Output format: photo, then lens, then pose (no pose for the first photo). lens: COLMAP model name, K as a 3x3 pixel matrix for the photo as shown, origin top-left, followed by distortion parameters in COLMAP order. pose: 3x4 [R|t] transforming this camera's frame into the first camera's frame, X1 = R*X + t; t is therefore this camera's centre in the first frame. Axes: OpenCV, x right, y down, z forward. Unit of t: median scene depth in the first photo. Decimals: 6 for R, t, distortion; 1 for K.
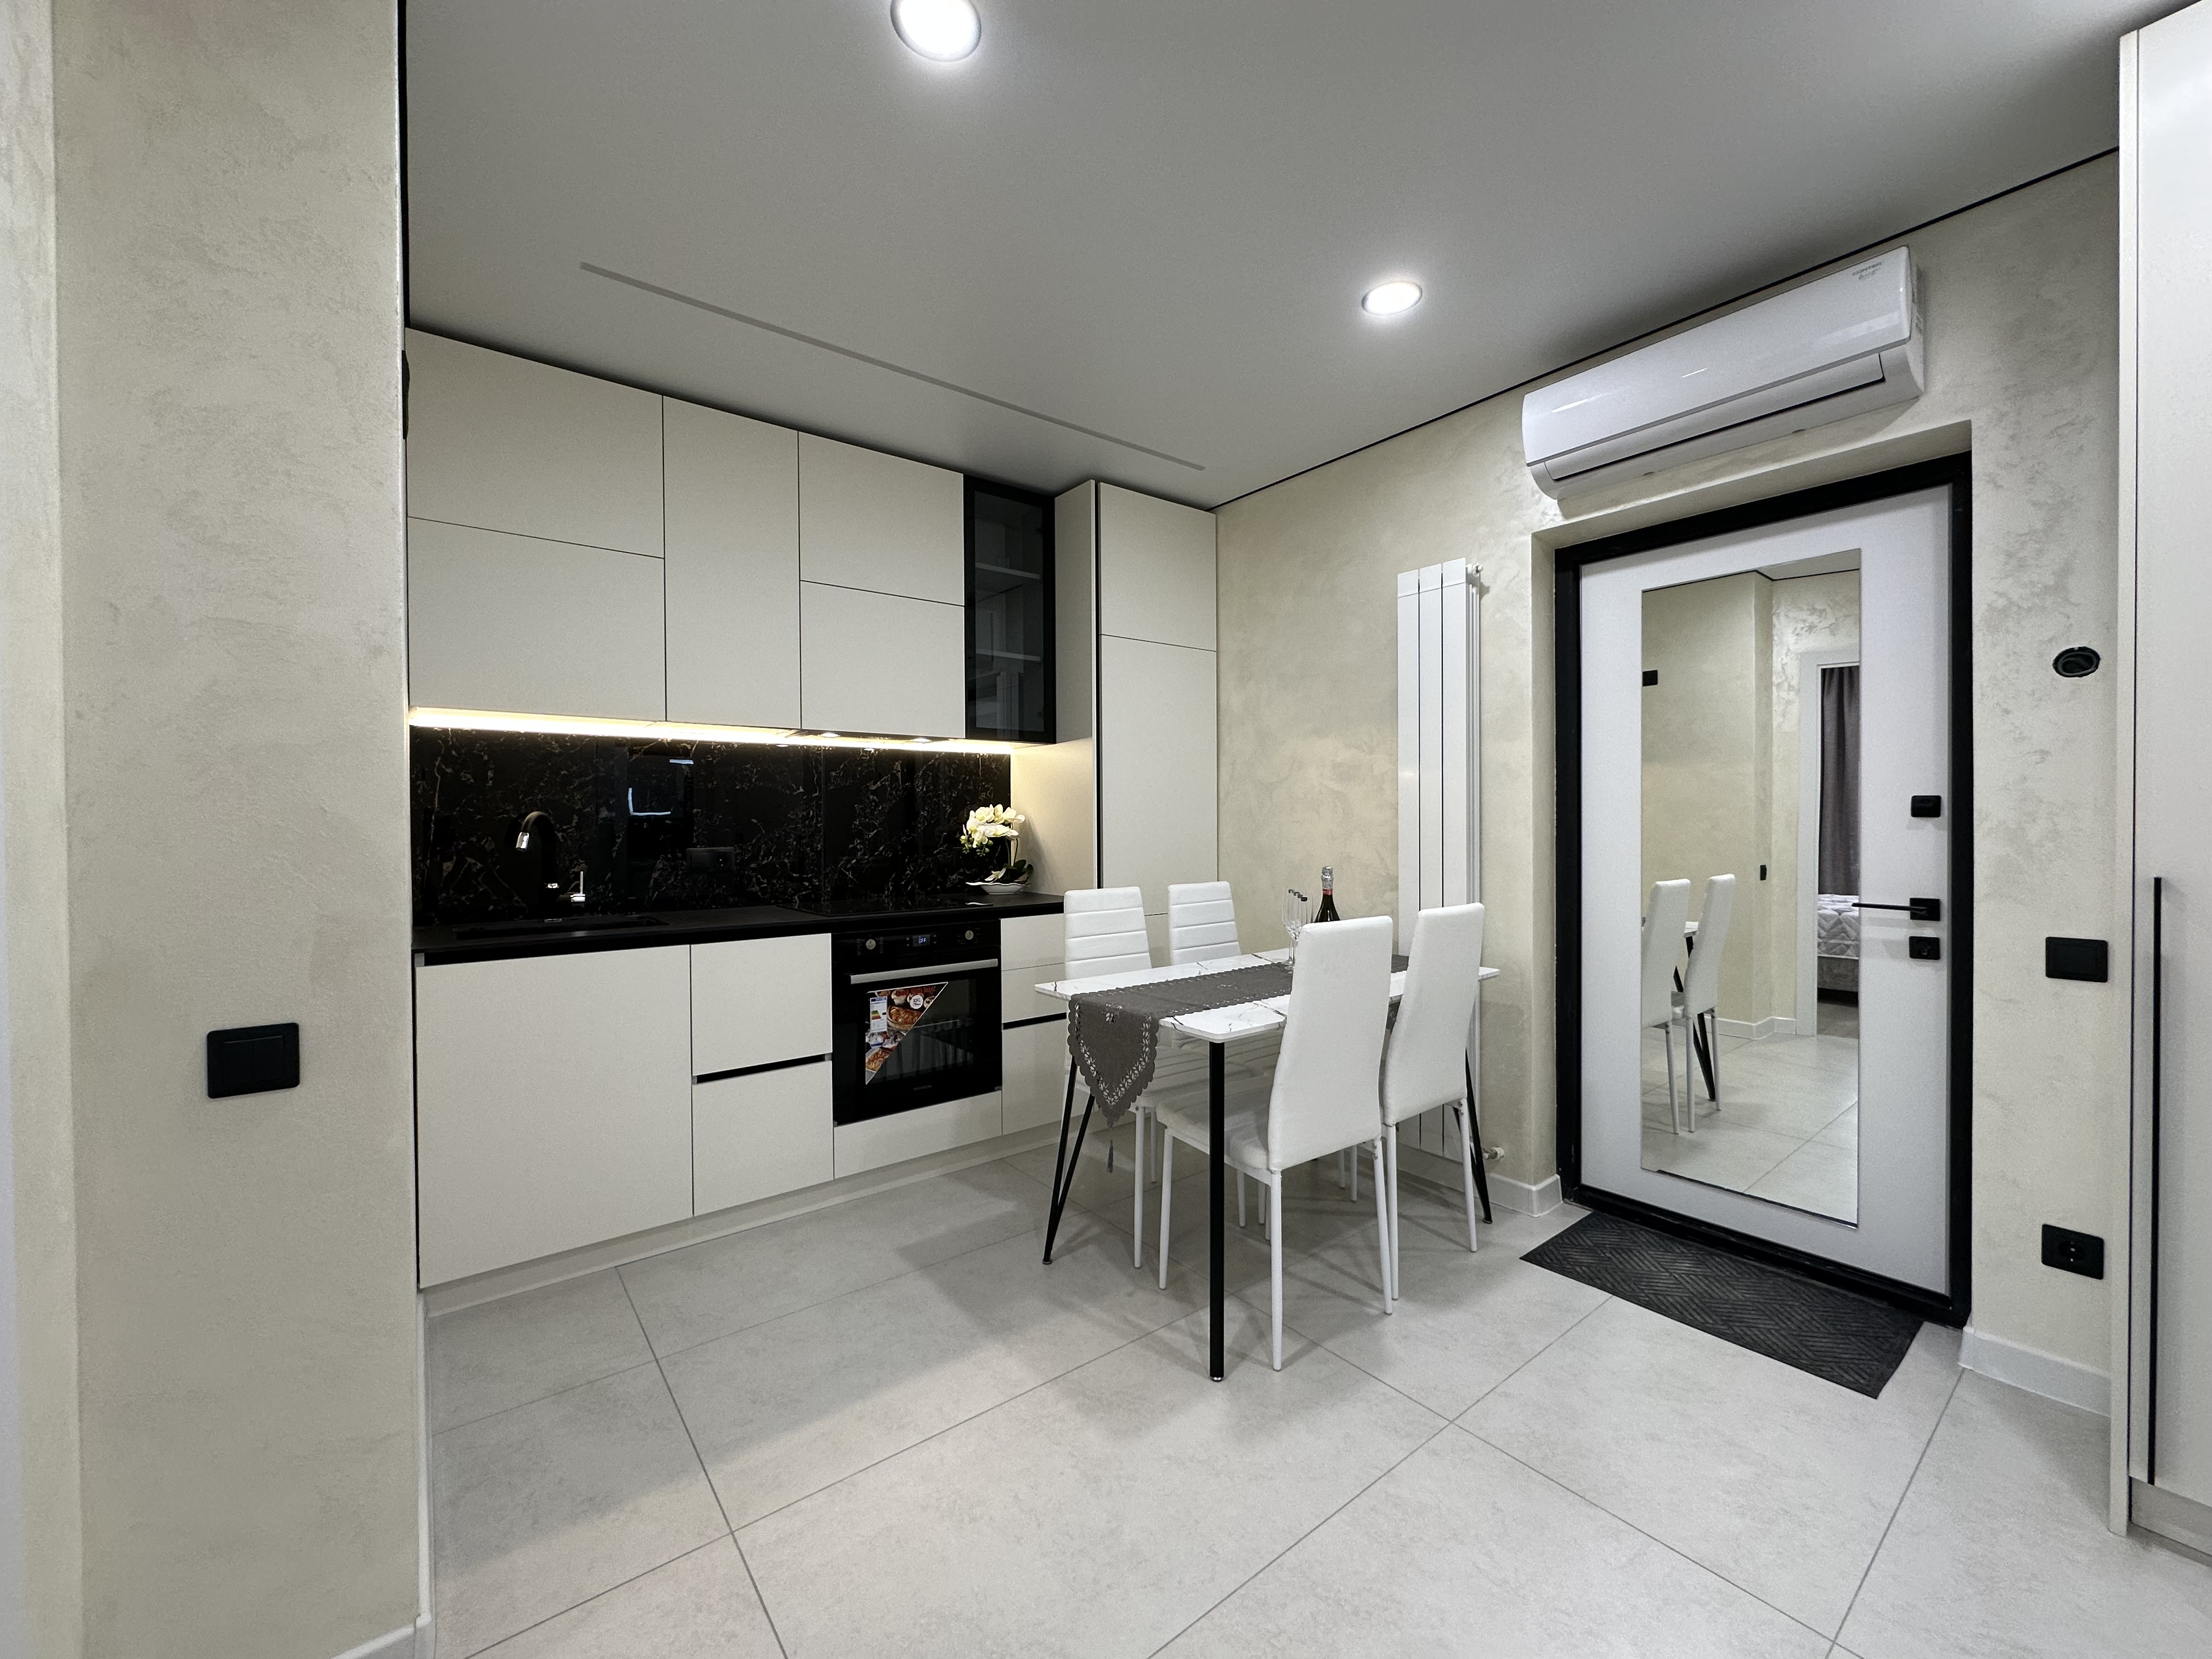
lens RADIAL K [[880.3, 0, 1106.9], [0, 880.3, 828.1], [0, 0, 1]] dist [-0.000575, -0.000411]
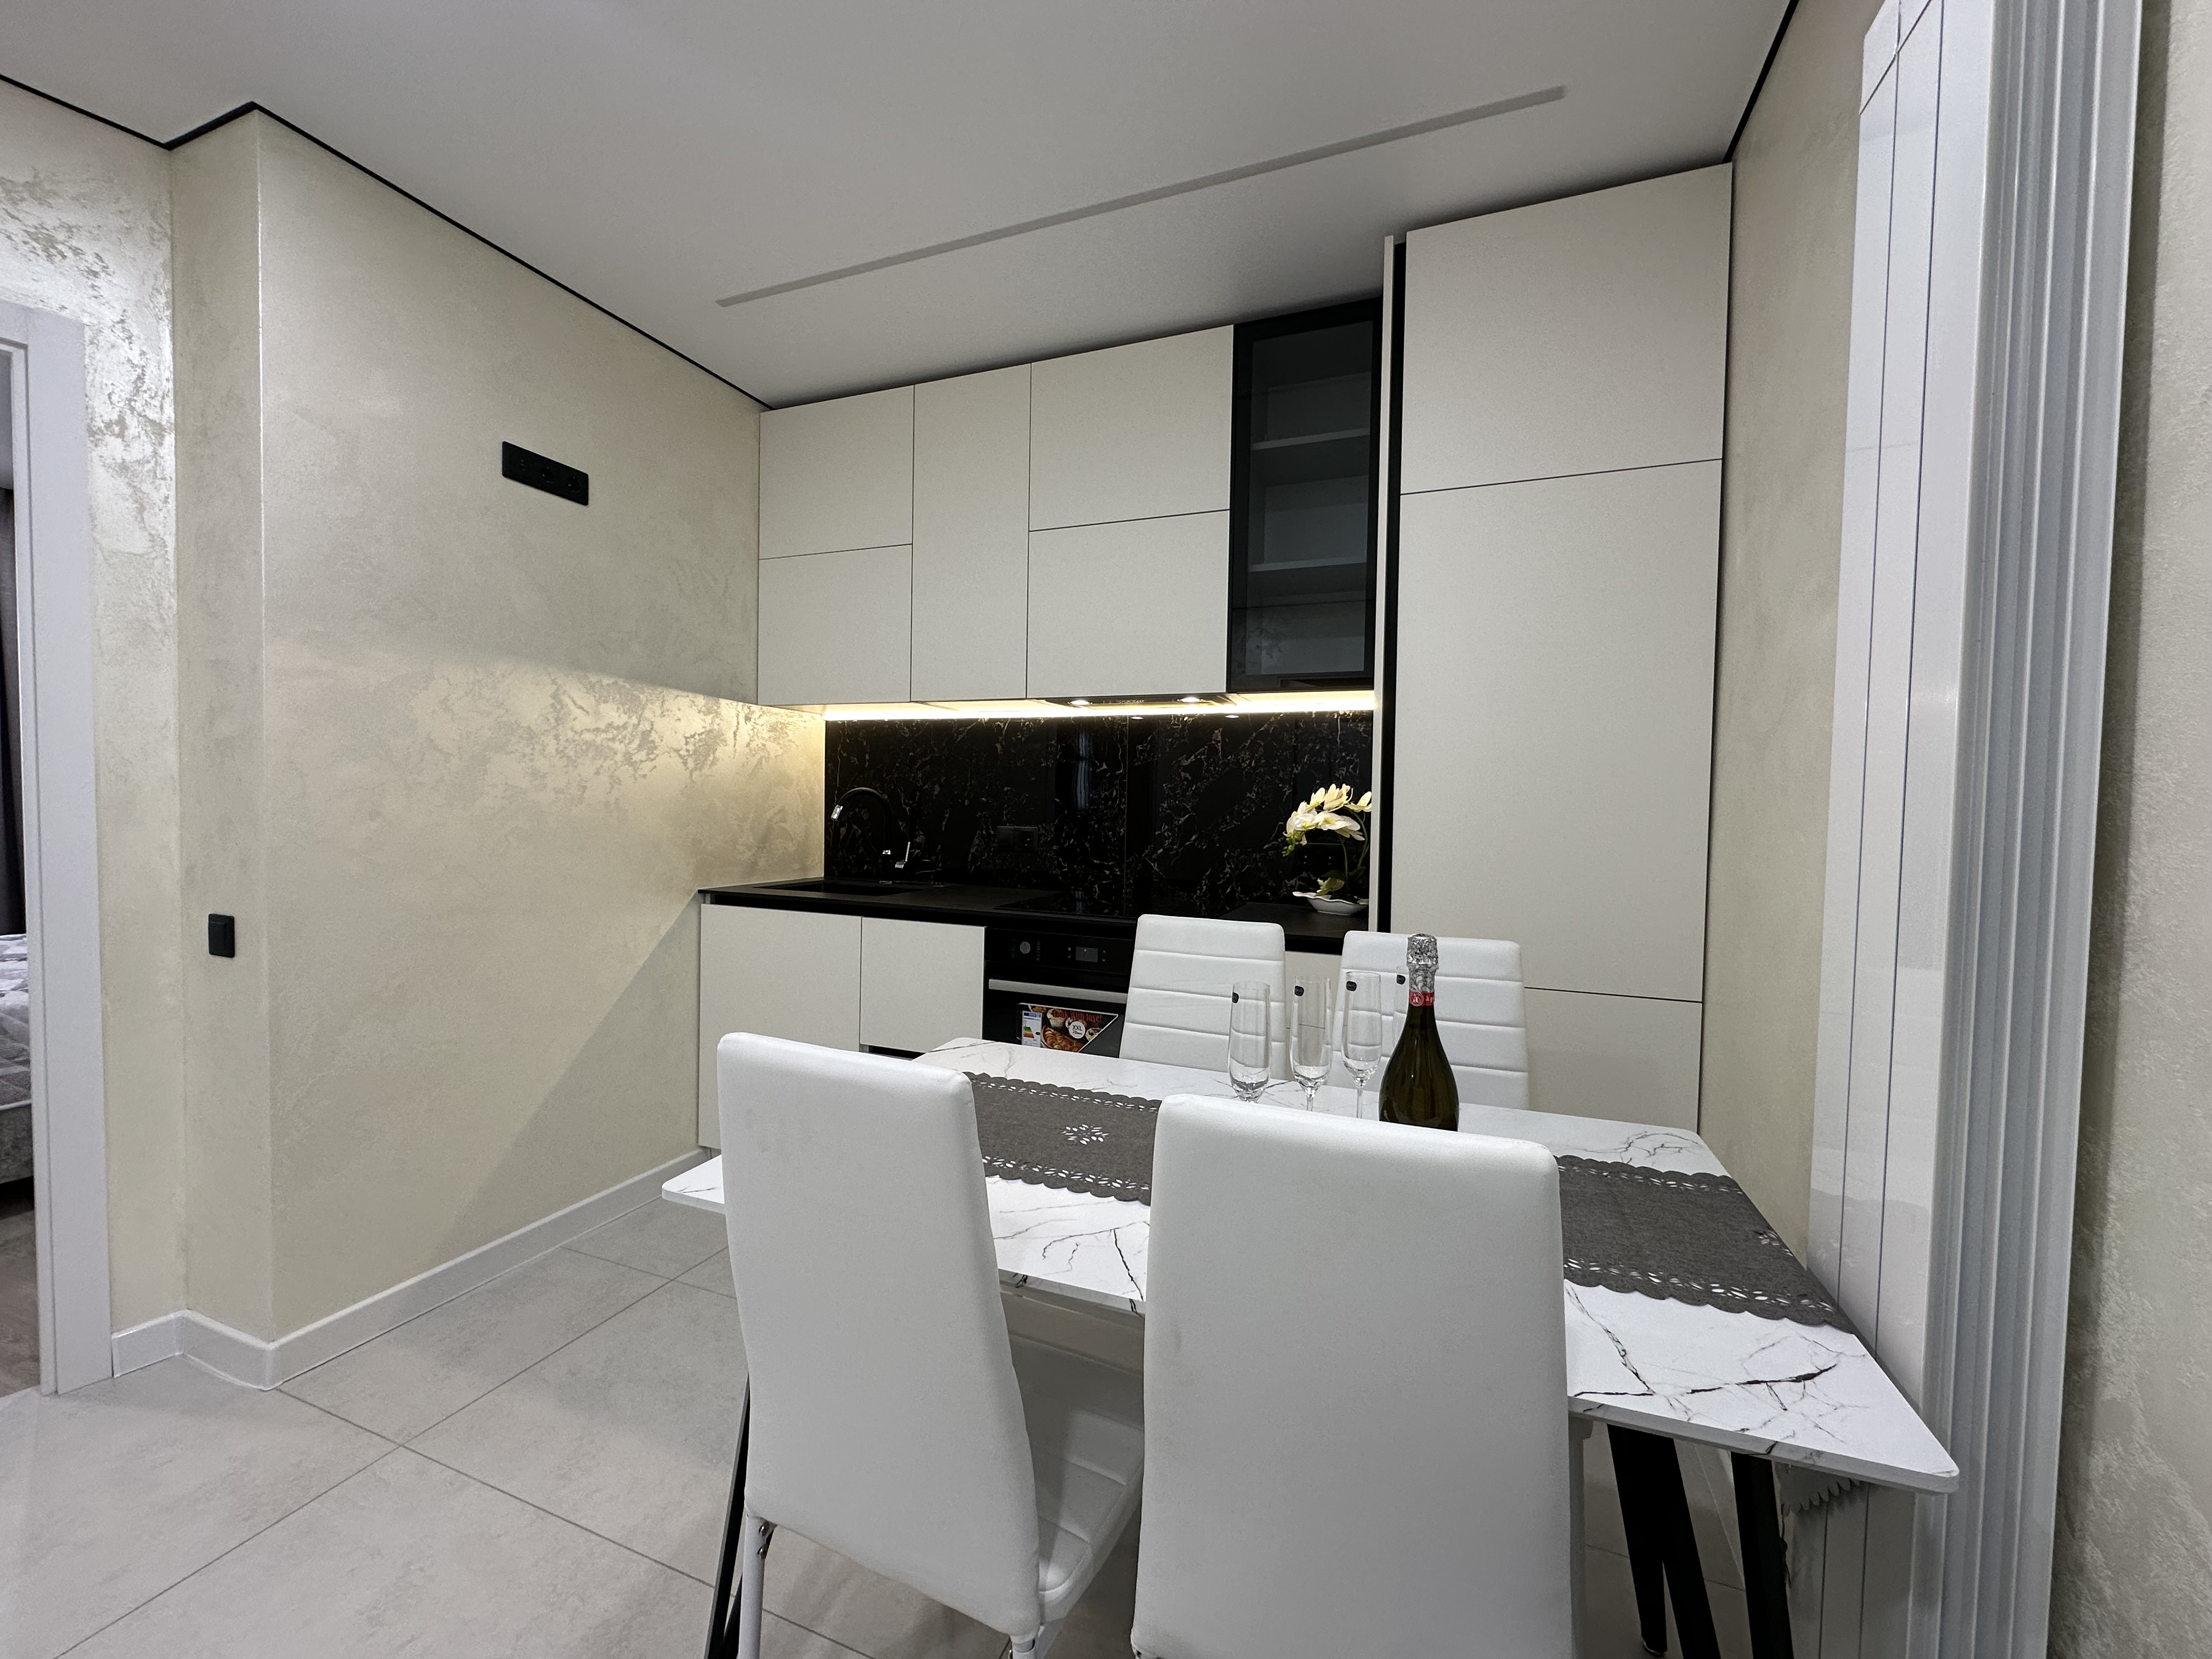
lens RADIAL K [[880.3, 0, 1106.9], [0, 880.3, 828.1], [0, 0, 1]] dist [-0.000575, -0.000411]
pose [[0.509003, 0.043929, -0.859643, 0.493391], [-0.029246, 0.999003, 0.033733, -0.013250], [0.860268, 0.007971, 0.509780, 0.638778]]
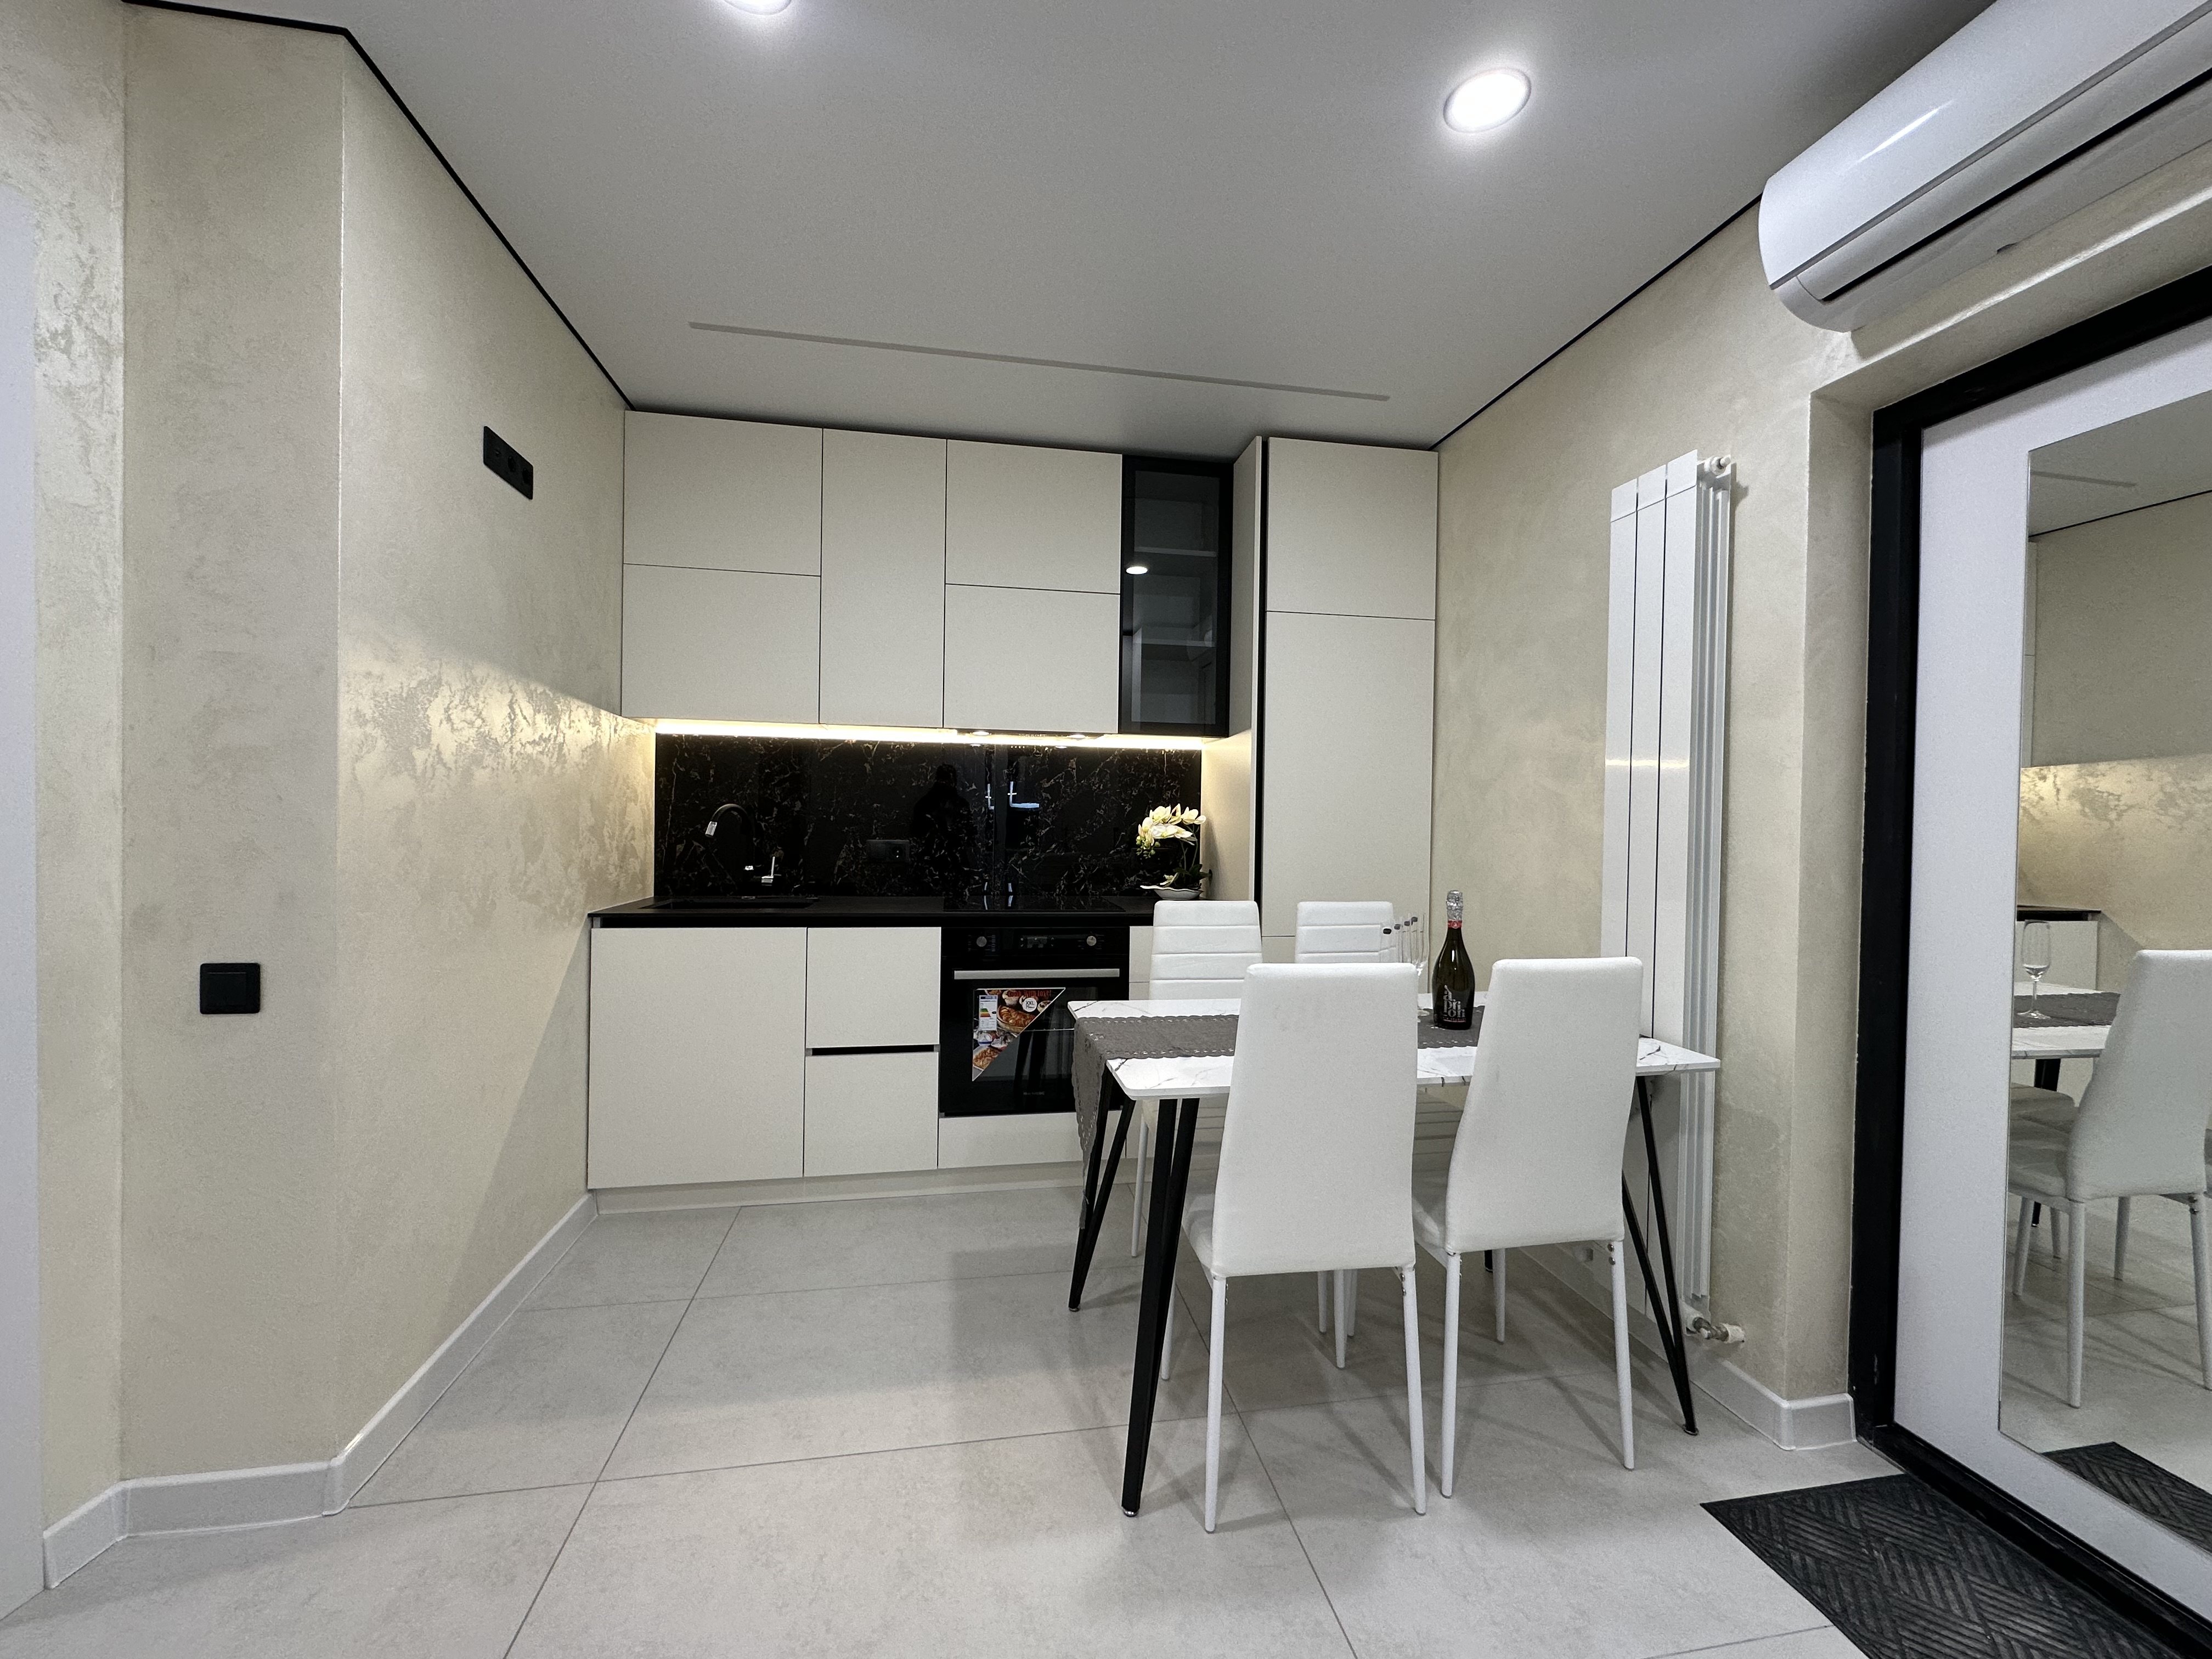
lens RADIAL K [[880.3, 0, 1106.9], [0, 880.3, 828.1], [0, 0, 1]] dist [-0.000575, -0.000411]
pose [[0.885202, 0.026109, -0.464474, 0.318749], [-0.025948, 0.999641, 0.006741, -0.007028], [0.464483, 0.006085, 0.885561, 0.182246]]
